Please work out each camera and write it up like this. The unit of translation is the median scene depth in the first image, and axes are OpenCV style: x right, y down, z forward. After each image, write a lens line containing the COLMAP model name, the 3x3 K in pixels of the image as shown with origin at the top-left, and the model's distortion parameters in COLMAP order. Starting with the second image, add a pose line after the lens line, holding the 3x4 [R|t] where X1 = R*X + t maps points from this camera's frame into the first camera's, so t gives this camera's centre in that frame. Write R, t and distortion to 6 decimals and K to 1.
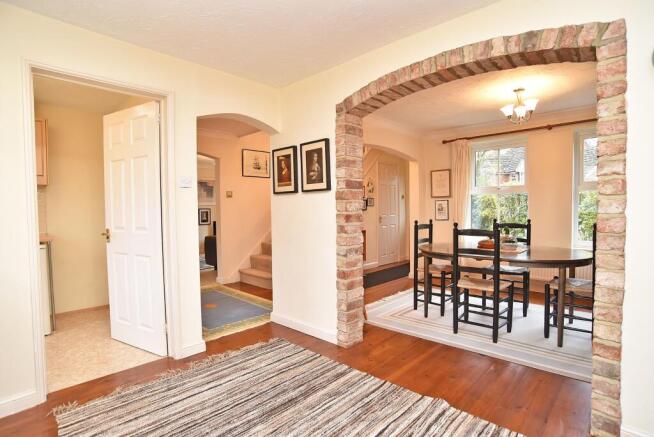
lens RADIAL K [[332.8, 0, 327.9], [0, 332.8, 209.2], [0, 0, 1]] dist [-0.003205, -0.000441]
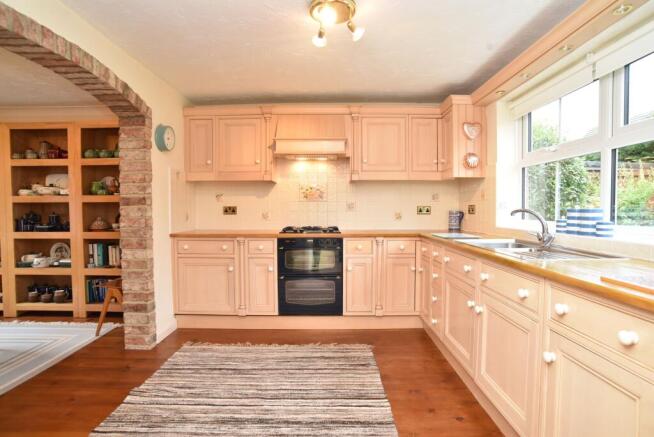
lens RADIAL K [[348.6, 0, 327.0], [0, 348.6, 218.5], [0, 0, 1]] dist [-0.004751, 0.000068]
pose [[-0.680861, -0.010009, 0.732344, -0.898884], [0.010005, 0.999686, 0.022965, -0.012113], [-0.732344, 0.022963, -0.680547, 1.257947]]
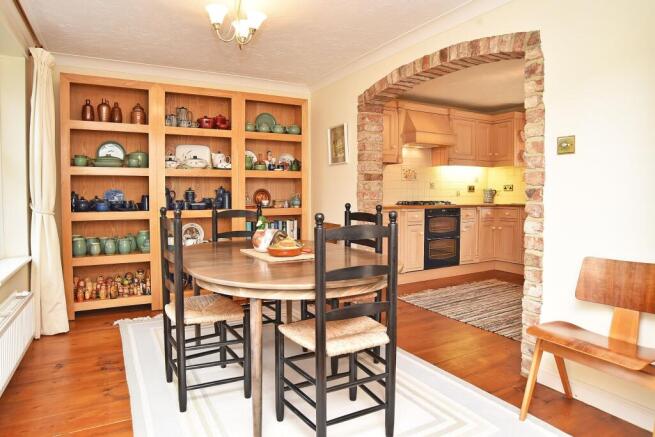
lens RADIAL K [[381.5, 0, 326.5], [0, 381.5, 204.9], [0, 0, 1]] dist [-0.038351, -0.000134]
pose [[-0.954631, -0.003039, 0.297777, 0.380633], [0.007265, 0.999413, 0.033490, 0.012361], [-0.297704, 0.034134, -0.954048, 2.704270]]
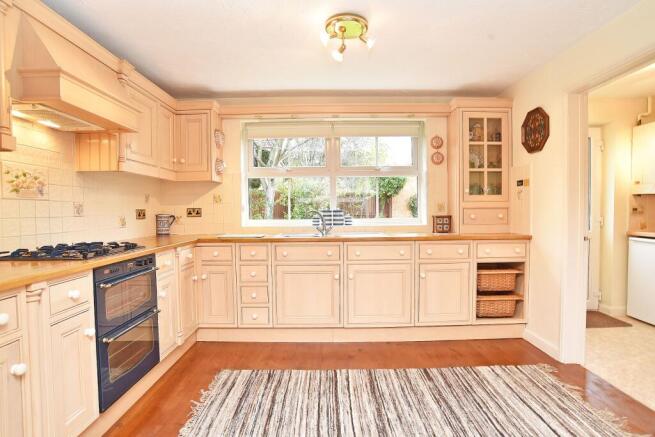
lens RADIAL K [[343.5, 0, 327.5], [0, 343.5, 218.5], [0, 0, 1]] dist [-0.061974, 0.000219]
pose [[-0.729832, 0.033478, -0.682806, 0.633918], [0.016262, 0.999368, 0.031617, -0.023932], [0.683433, 0.011971, -0.729915, 1.288492]]
